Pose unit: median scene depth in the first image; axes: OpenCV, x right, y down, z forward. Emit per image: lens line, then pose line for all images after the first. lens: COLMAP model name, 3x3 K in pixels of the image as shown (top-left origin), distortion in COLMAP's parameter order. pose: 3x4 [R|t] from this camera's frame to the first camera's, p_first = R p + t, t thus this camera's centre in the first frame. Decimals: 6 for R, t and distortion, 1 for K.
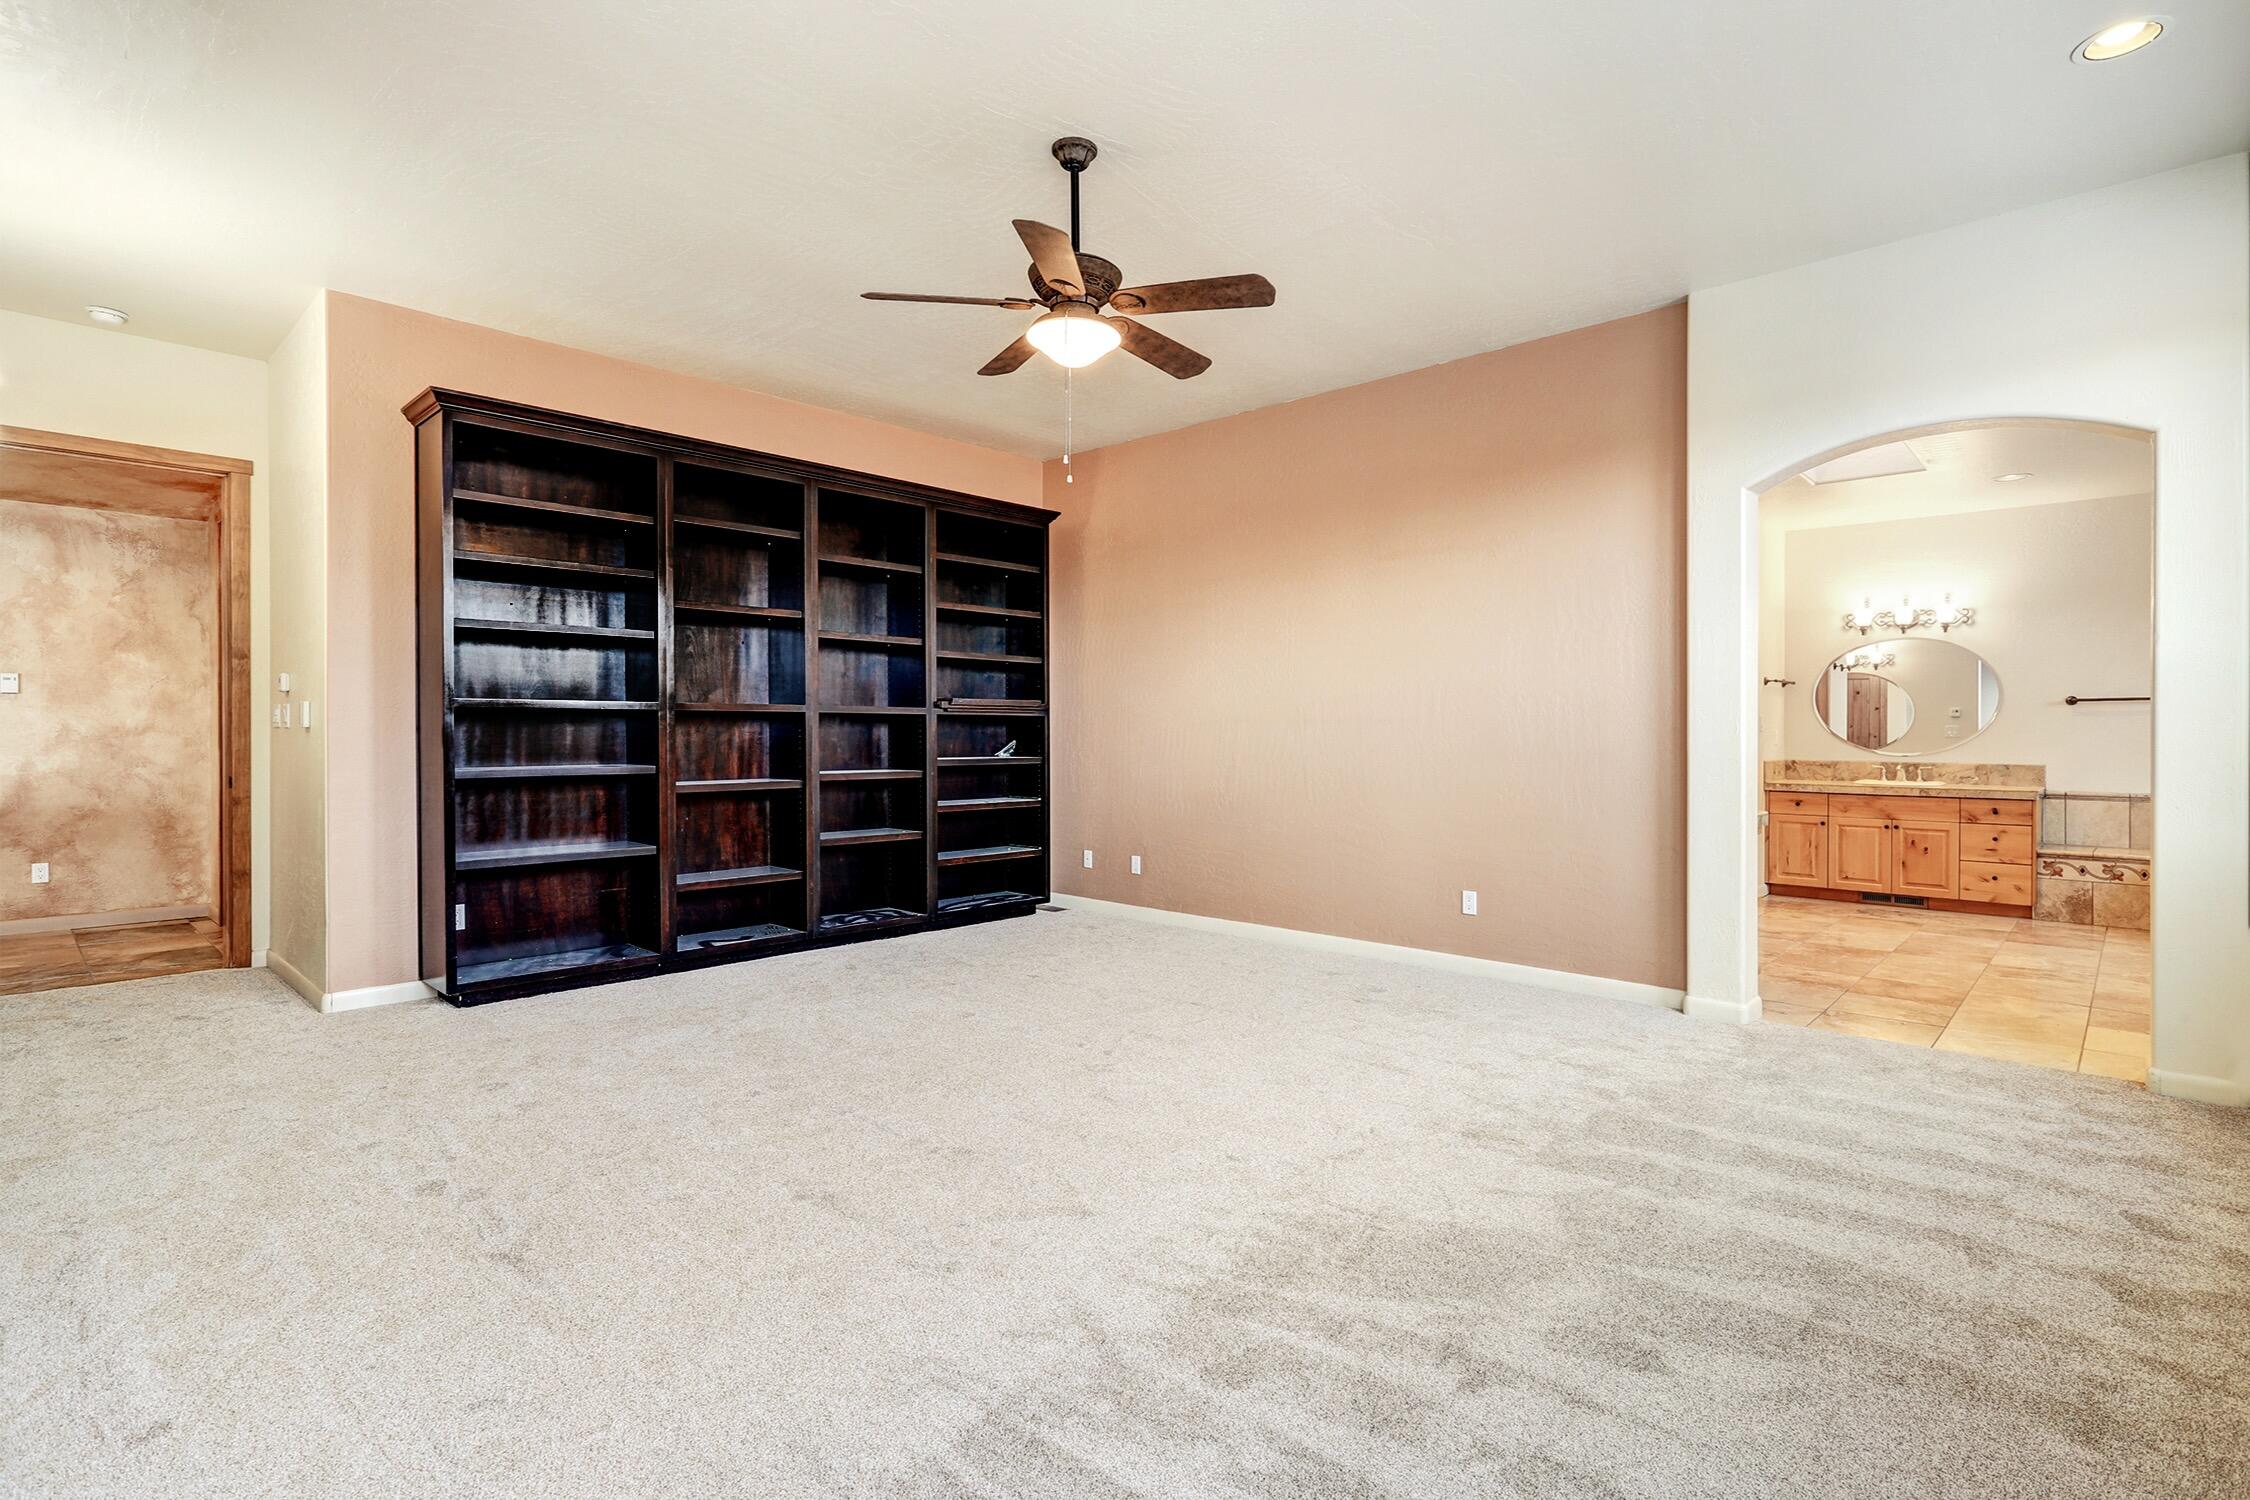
lens RADIAL K [[1069.8, 0, 1121.9], [0, 1069.8, 748.2], [0, 0, 1]] dist [-0.003763, 0.002139]
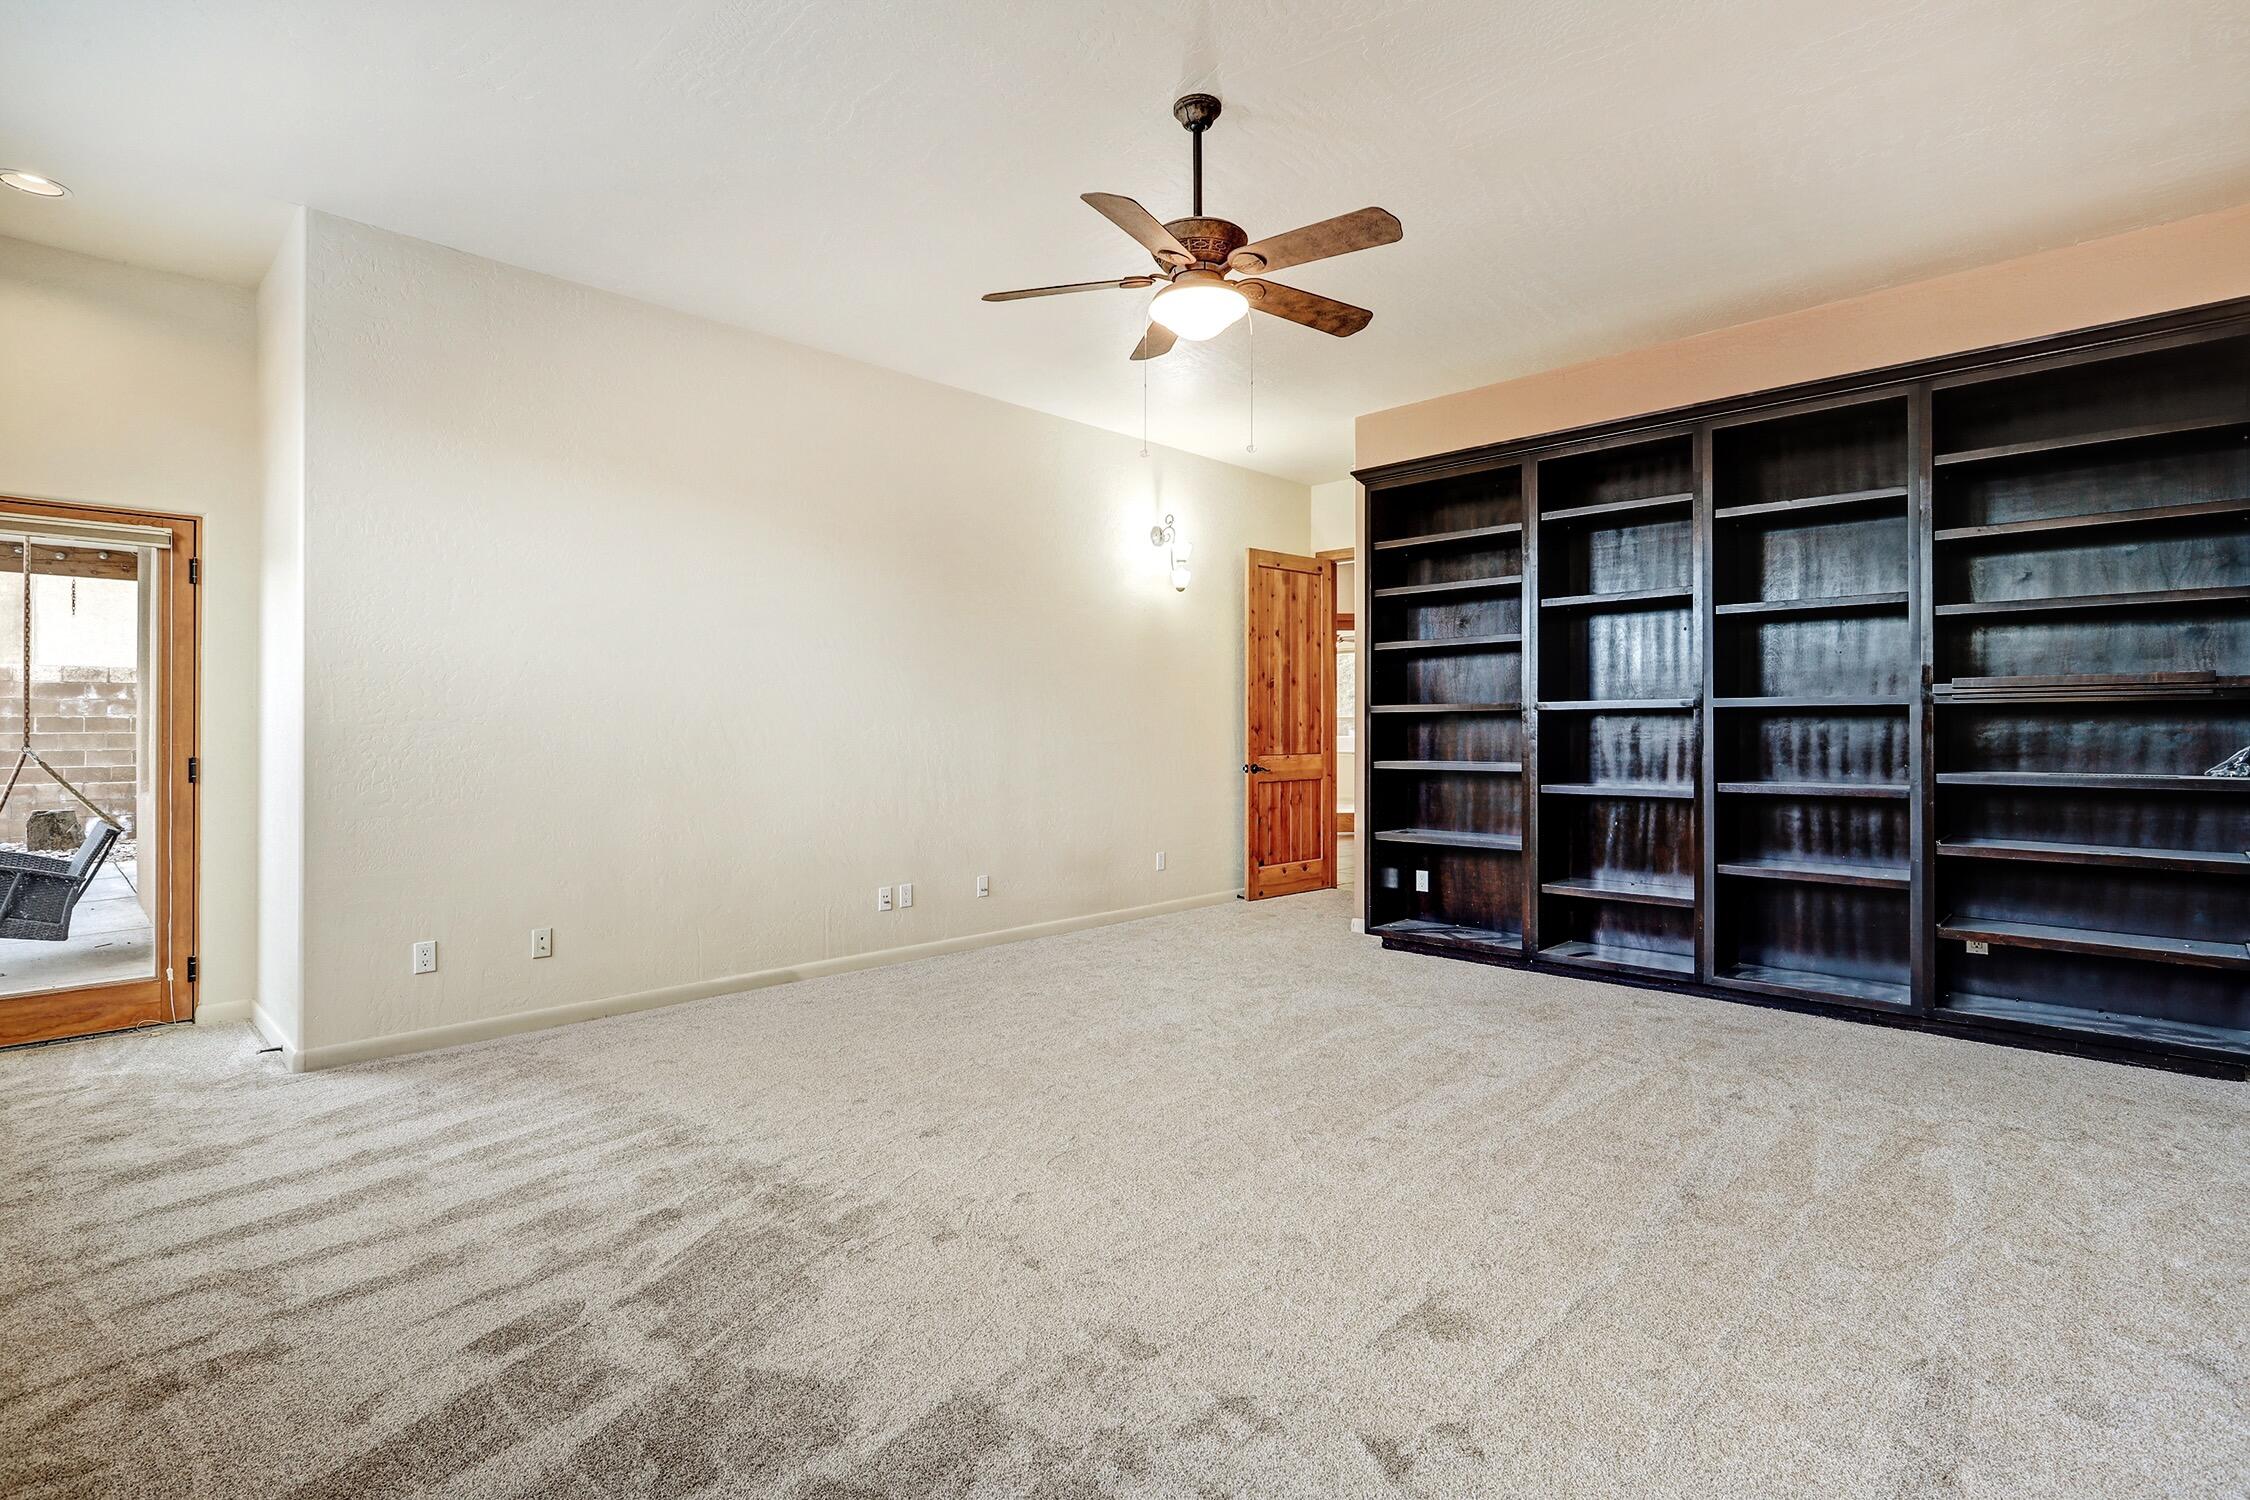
lens RADIAL K [[1069.8, 0, 1118.1], [0, 1069.8, 734.3], [0, 0, 1]] dist [-0.003763, 0.002139]
pose [[-0.010453, 0.001200, -0.999945, 0.605265], [-0.012548, 0.999920, 0.001331, -0.008961], [0.999867, 0.012561, -0.010437, 0.641869]]
